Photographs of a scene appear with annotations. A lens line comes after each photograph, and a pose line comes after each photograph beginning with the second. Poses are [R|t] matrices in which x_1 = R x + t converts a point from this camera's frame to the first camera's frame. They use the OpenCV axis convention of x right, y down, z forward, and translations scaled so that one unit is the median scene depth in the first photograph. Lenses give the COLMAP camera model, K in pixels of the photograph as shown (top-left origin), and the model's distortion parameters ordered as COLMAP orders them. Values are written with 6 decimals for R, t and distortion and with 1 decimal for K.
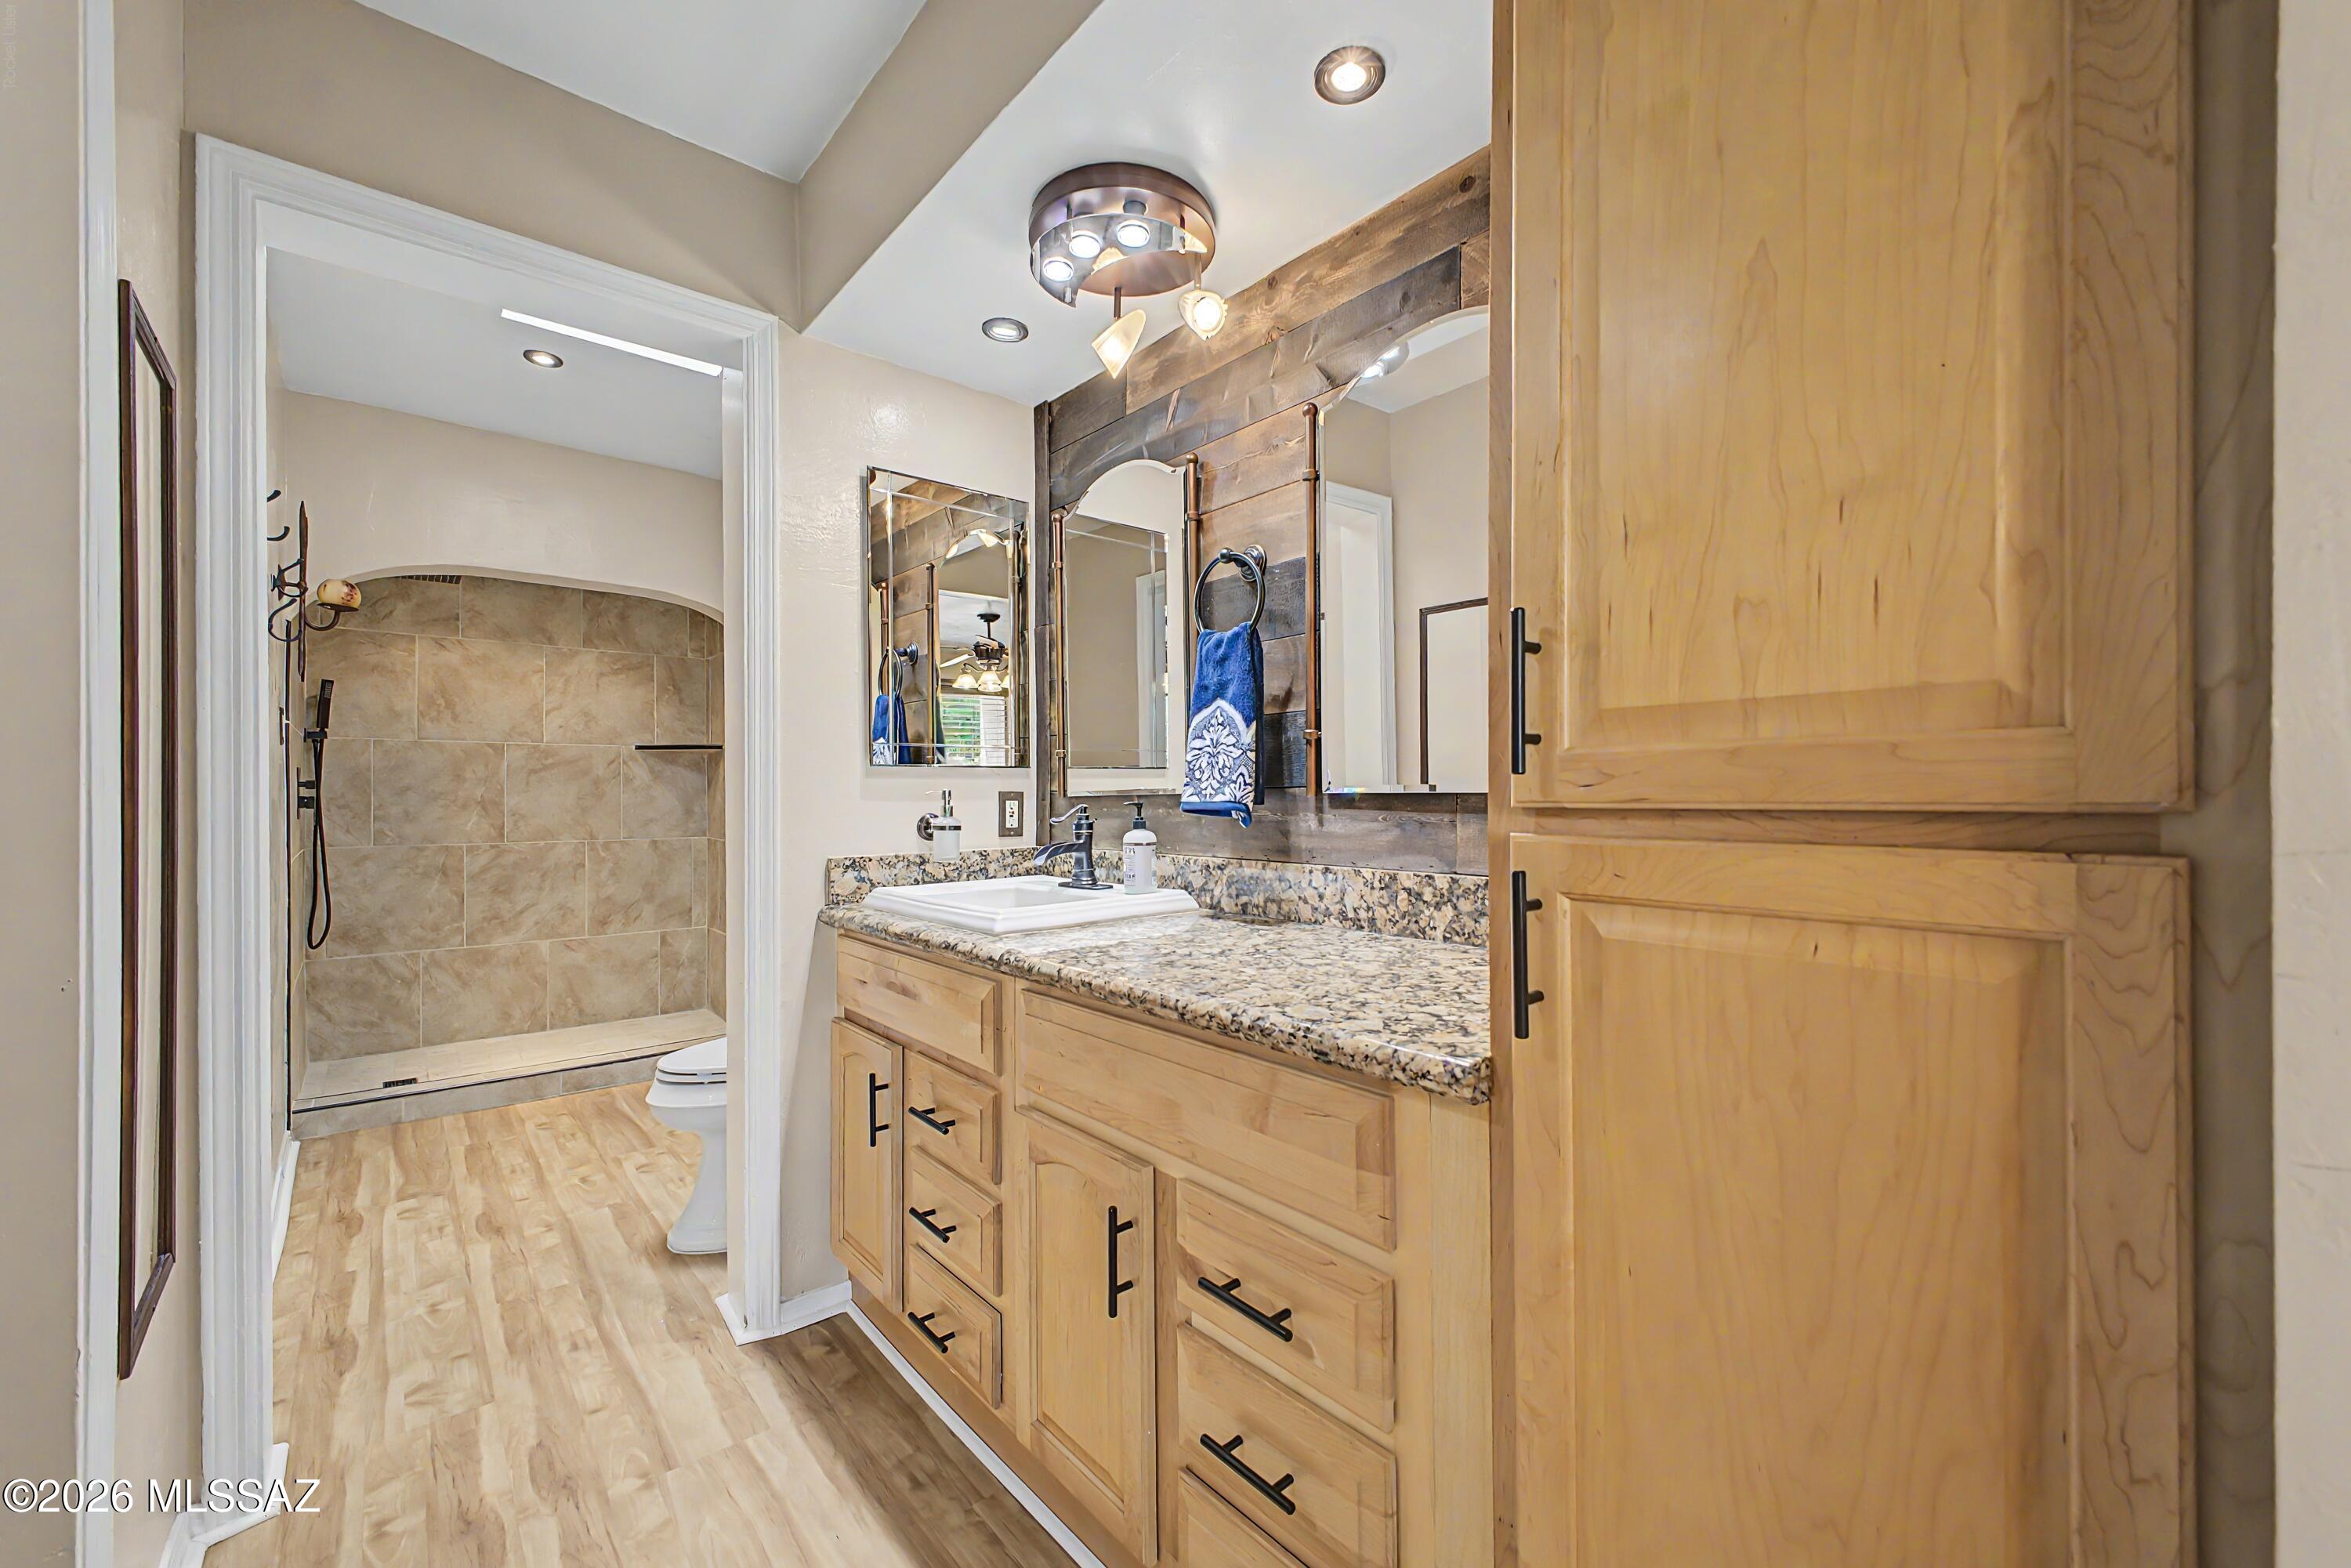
lens RADIAL K [[927.0, 0, 1176.5], [0, 927.0, 789.7], [0, 0, 1]] dist [0.009206, -0.001262]
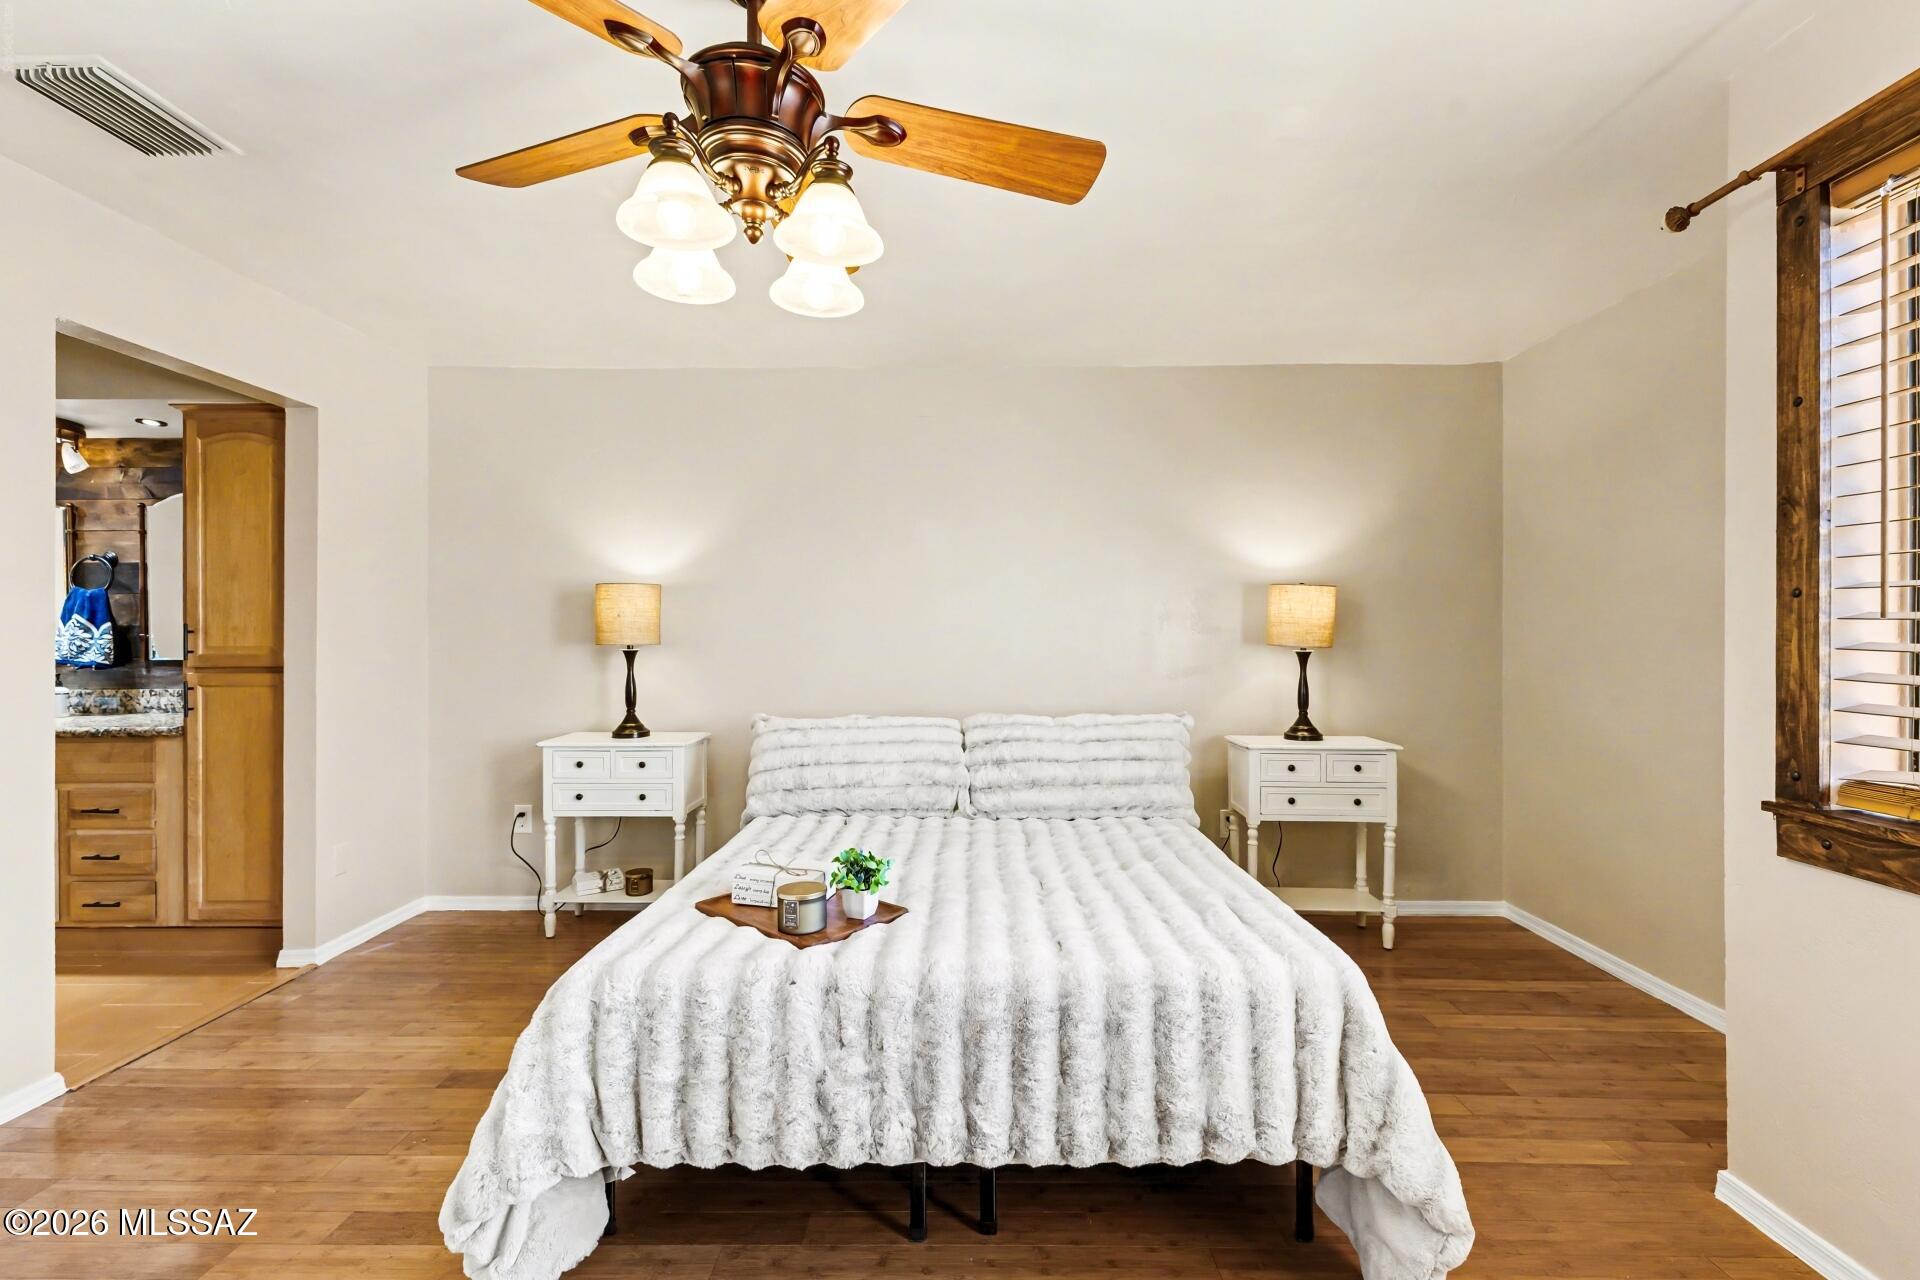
lens RADIAL K [[831.0, 0, 947.3], [0, 831.0, 646.1], [0, 0, 1]] dist [-0.002260, -0.000589]
pose [[0.659115, -0.003462, 0.752034, -0.103168], [-0.006101, 0.999932, 0.009951, -0.069265], [-0.752017, -0.011147, 0.659049, -2.109481]]
